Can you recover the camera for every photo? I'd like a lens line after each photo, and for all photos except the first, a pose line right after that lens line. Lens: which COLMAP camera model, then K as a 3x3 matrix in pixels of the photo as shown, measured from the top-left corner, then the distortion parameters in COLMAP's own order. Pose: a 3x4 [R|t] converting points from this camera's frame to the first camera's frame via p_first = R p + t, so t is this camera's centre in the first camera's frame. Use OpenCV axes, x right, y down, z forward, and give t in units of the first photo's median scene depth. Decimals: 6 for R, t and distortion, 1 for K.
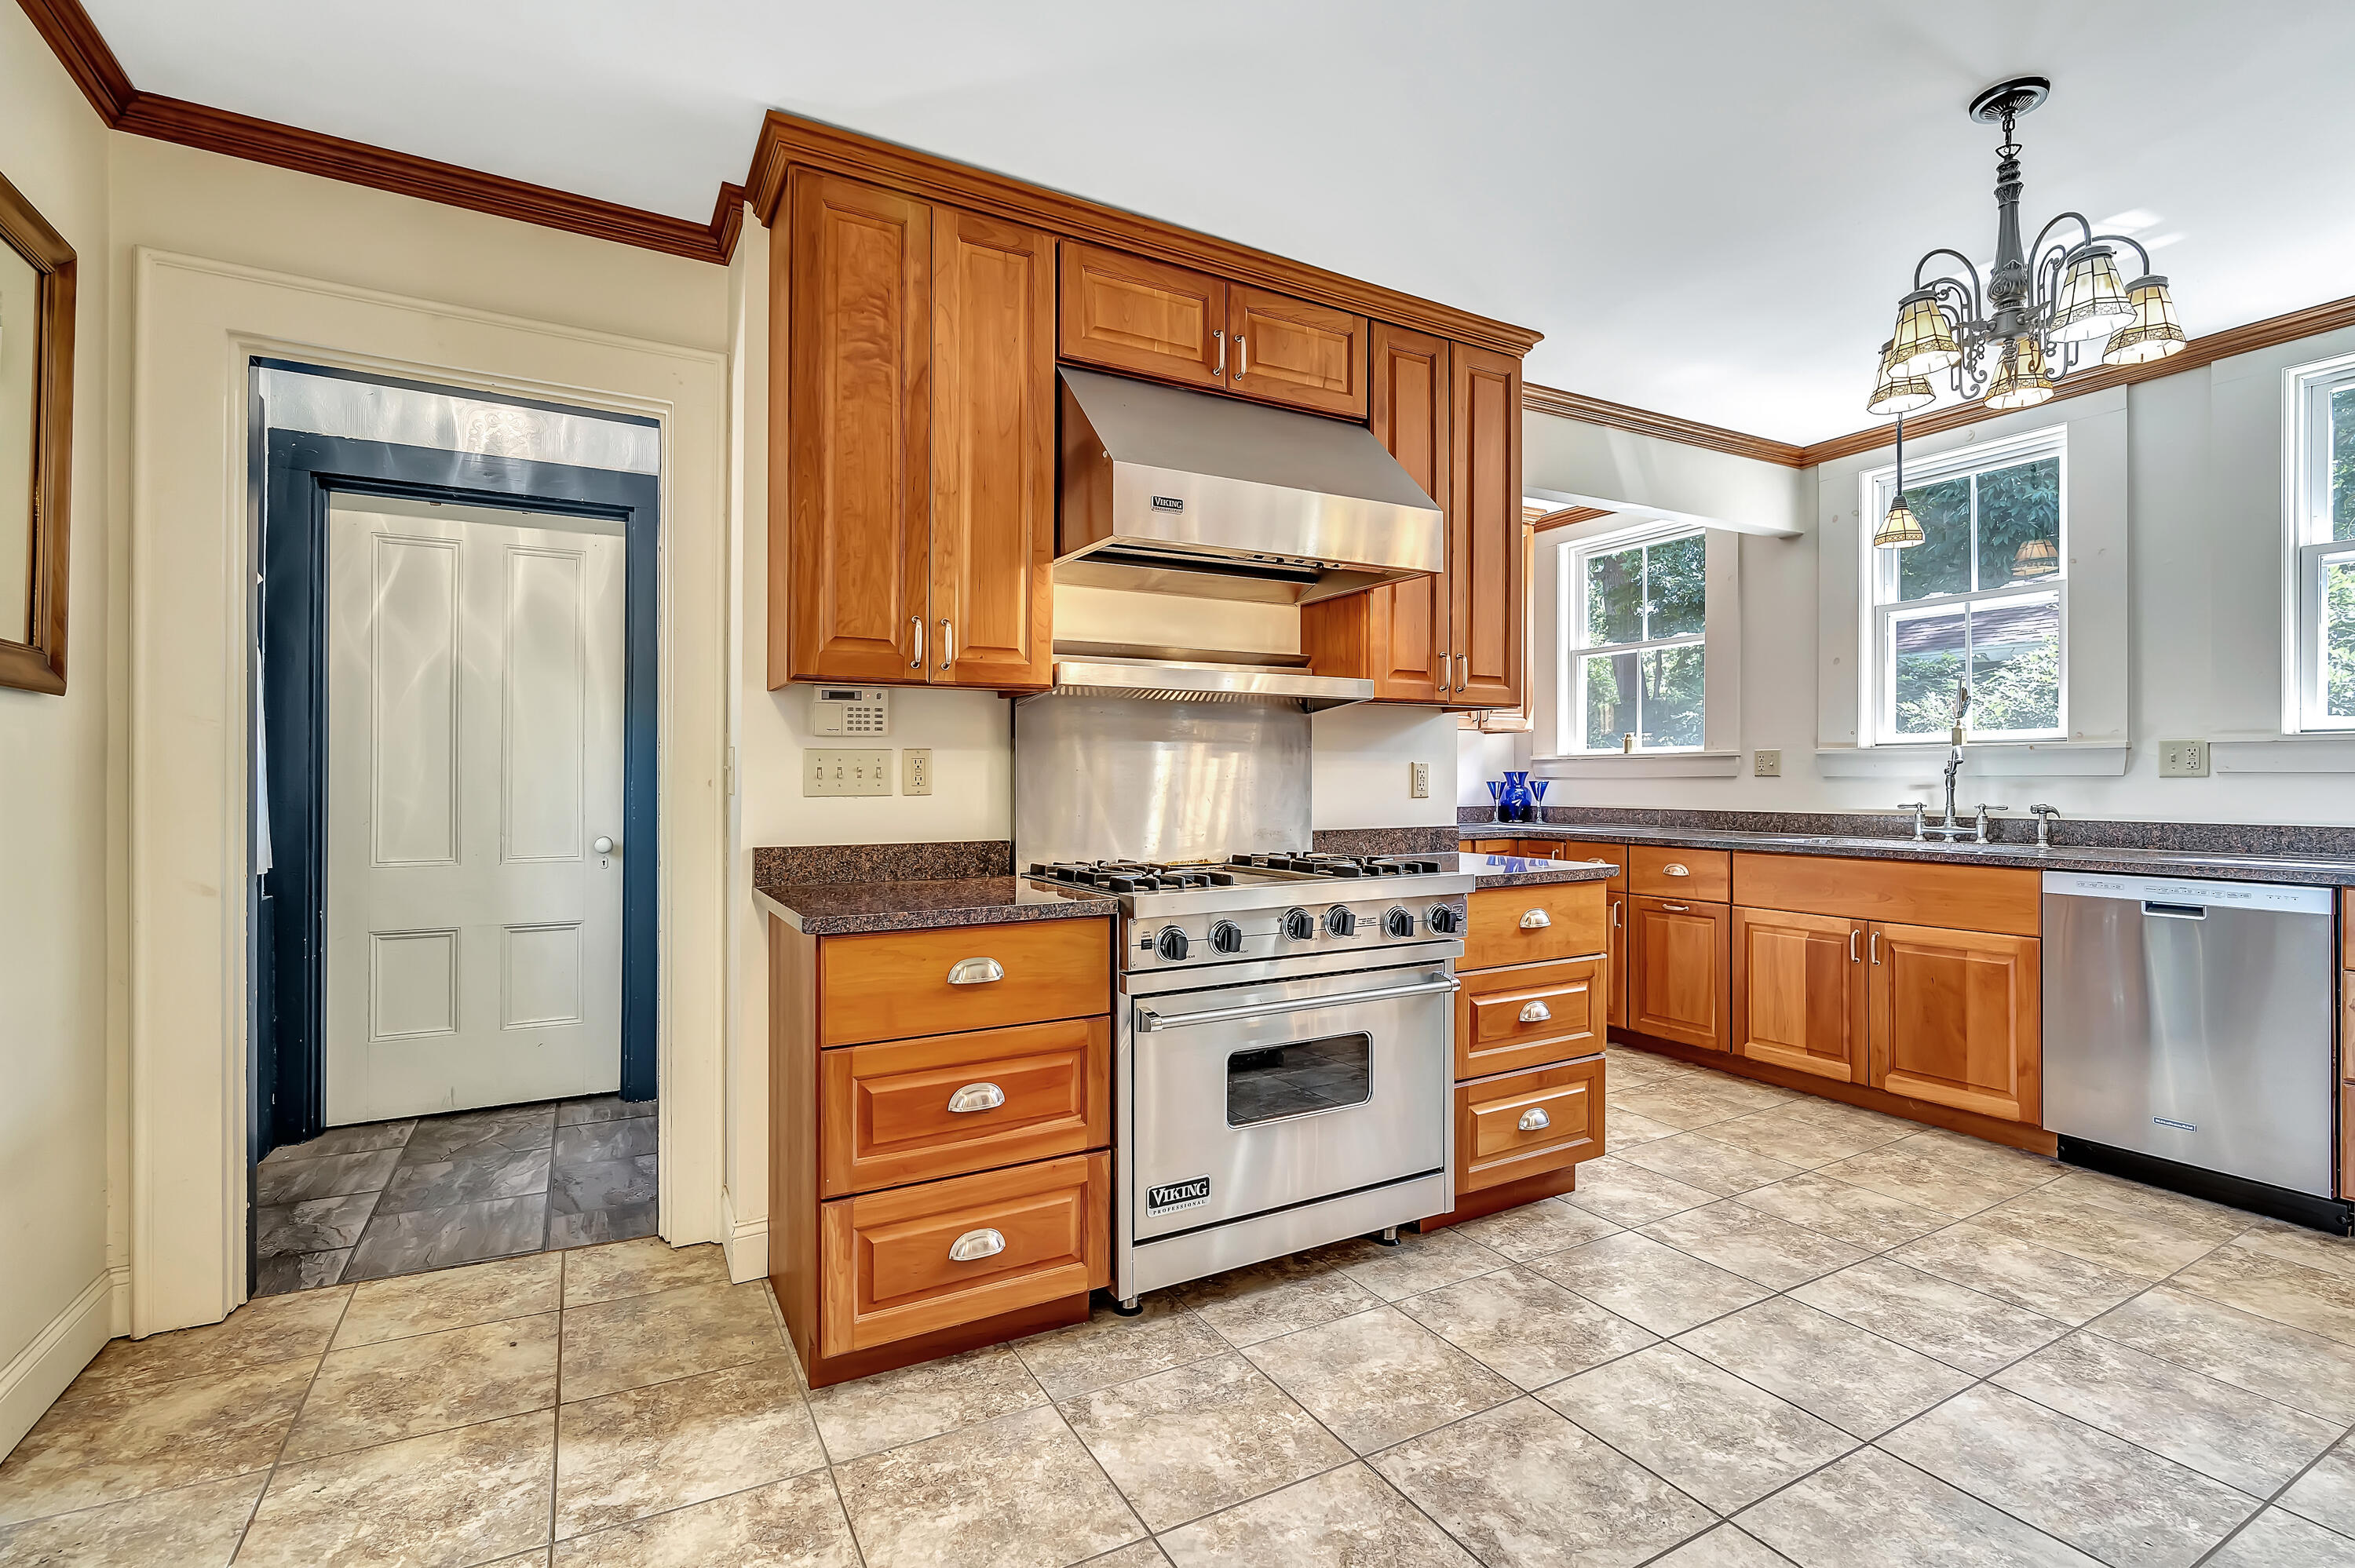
lens RADIAL K [[1068.0, 0, 1177.5], [0, 1068.0, 784.0], [0, 0, 1]] dist [-0.011884, 0.004793]
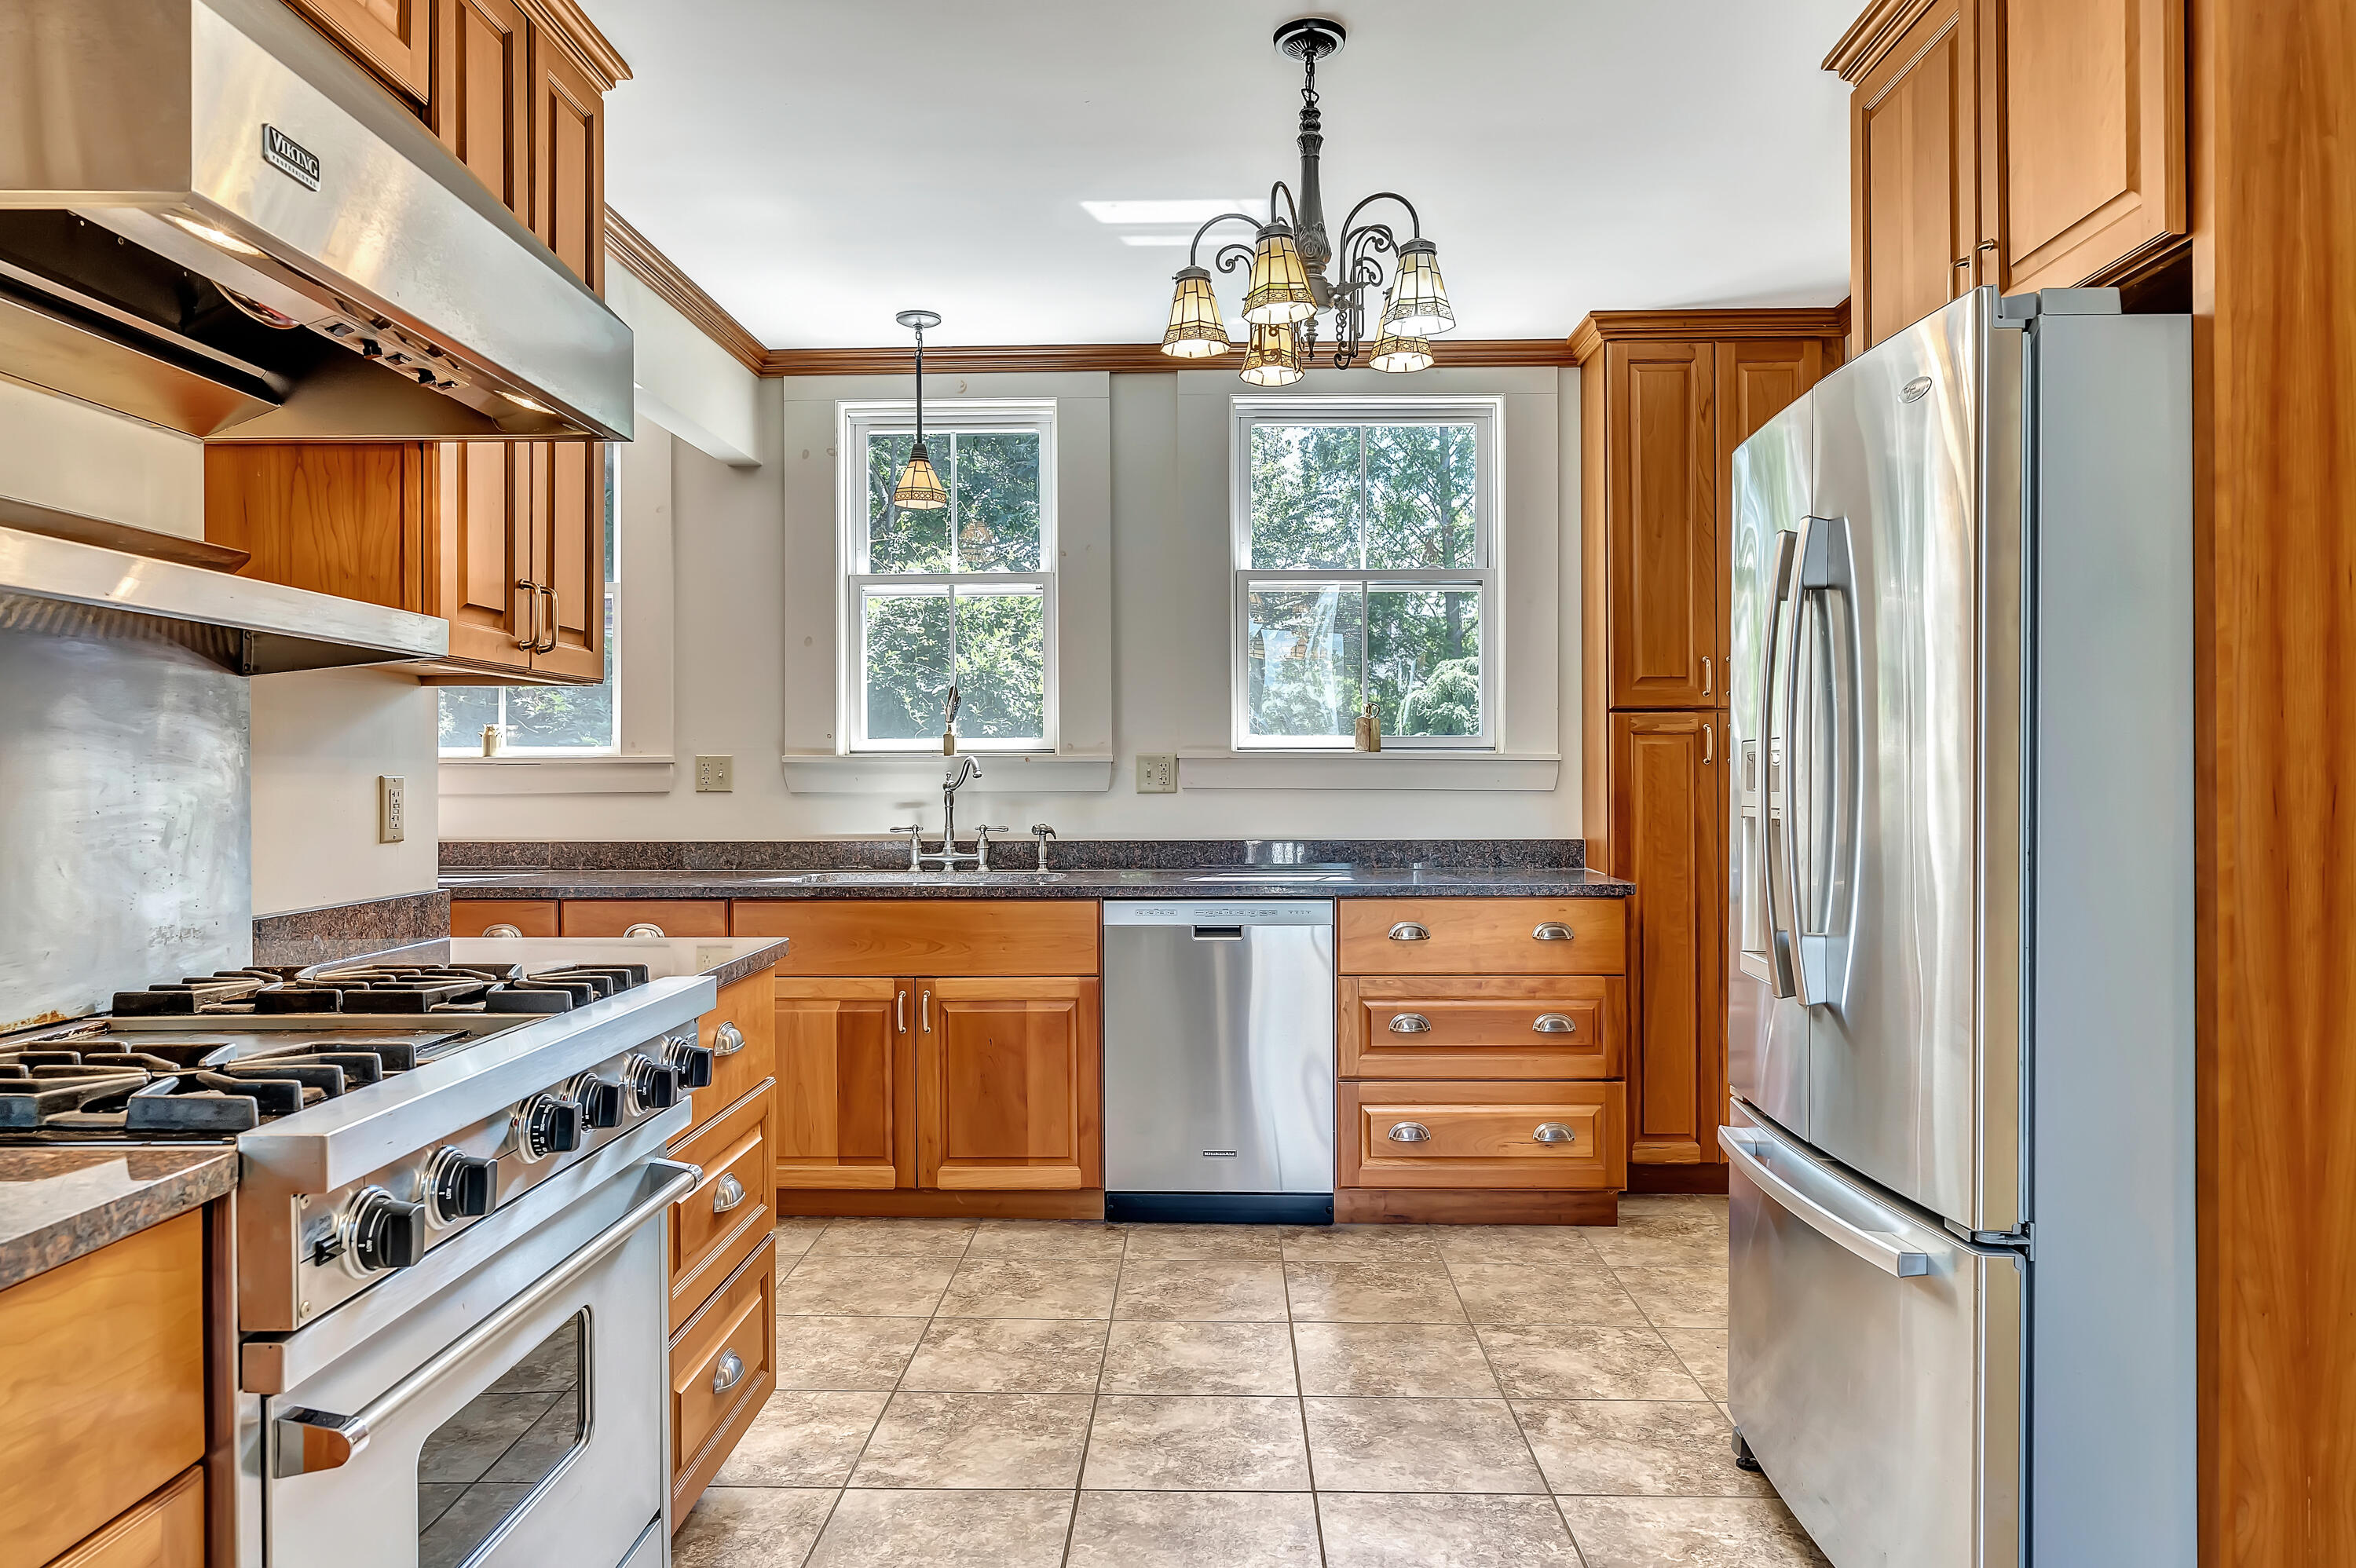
lens RADIAL K [[1507.4, 0, 1172.4], [0, 1507.4, 790.1], [0, 0, 1]] dist [-0.000926, 0.000900]
pose [[0.511590, -0.006087, 0.859208, -0.260383], [0.006086, 0.999975, 0.003460, -0.016083], [-0.859208, 0.003459, 0.511615, 0.328805]]
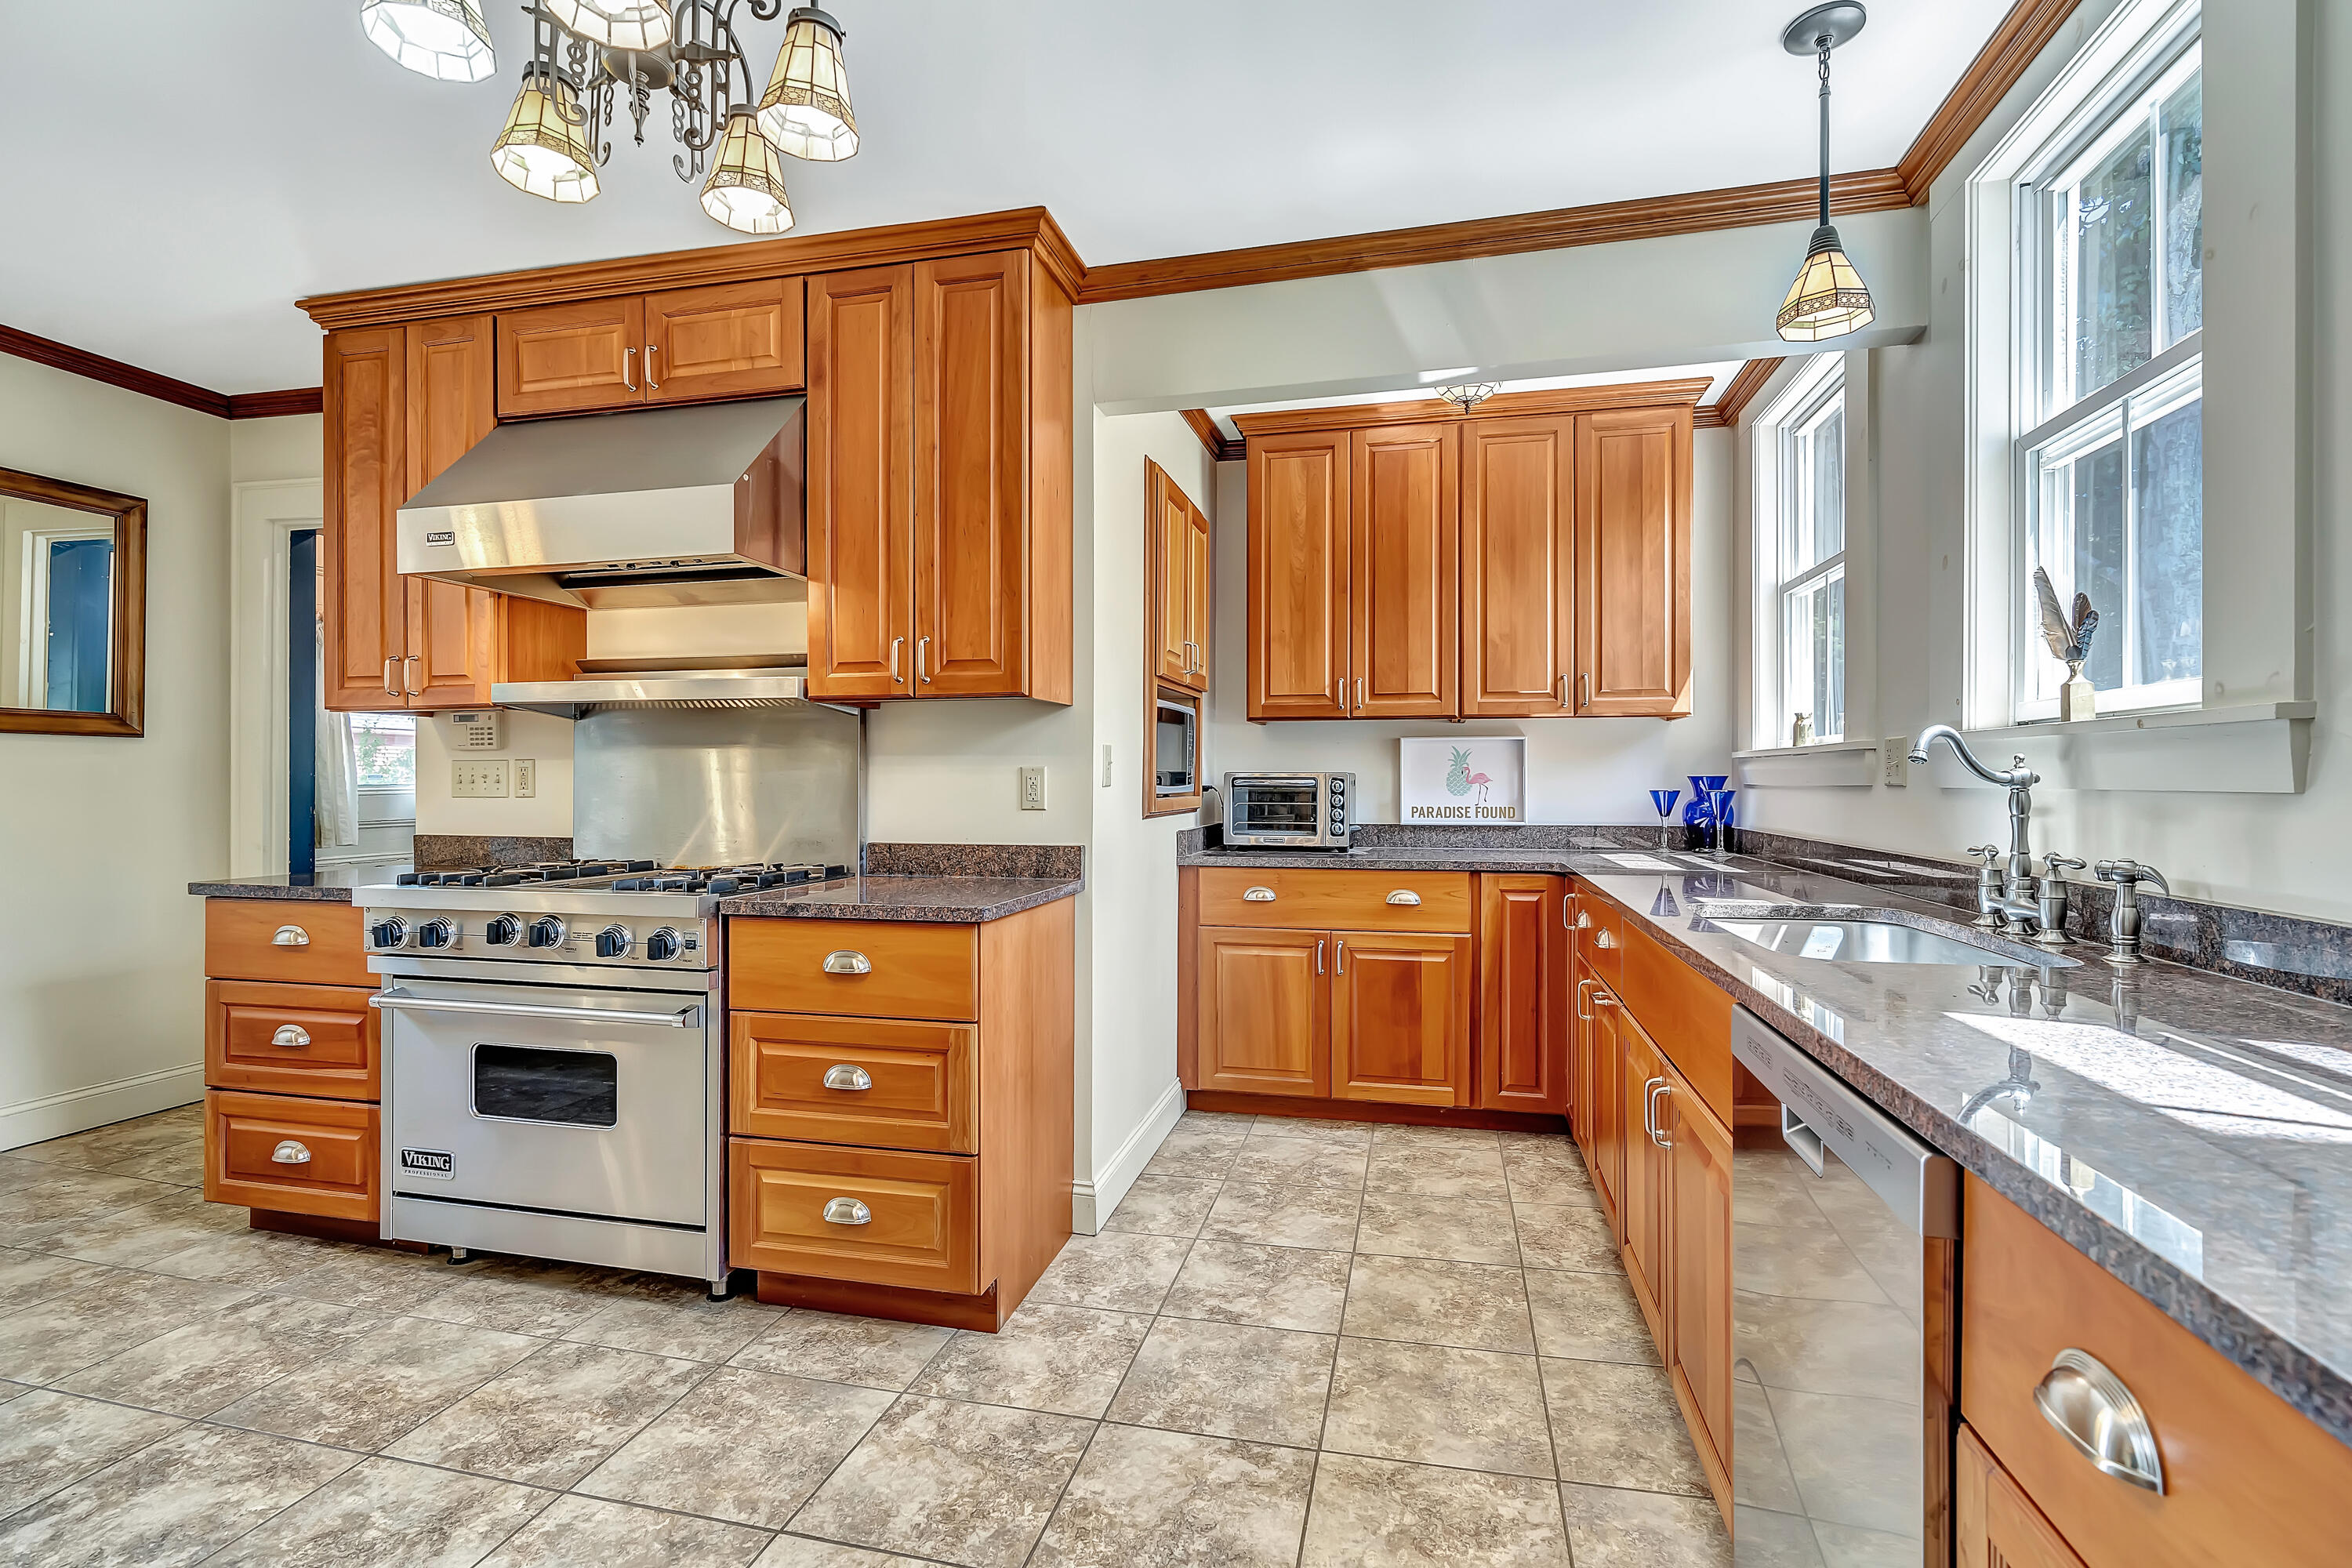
lens RADIAL K [[1078.3, 0, 1182.5], [0, 1078.3, 779.2], [0, 0, 1]] dist [-0.013223, 0.005407]
pose [[0.737535, 0.003037, -0.675302, 1.028264], [-0.006384, 0.999977, -0.002474, -0.010886], [0.675278, 0.006135, 0.737537, 0.547973]]
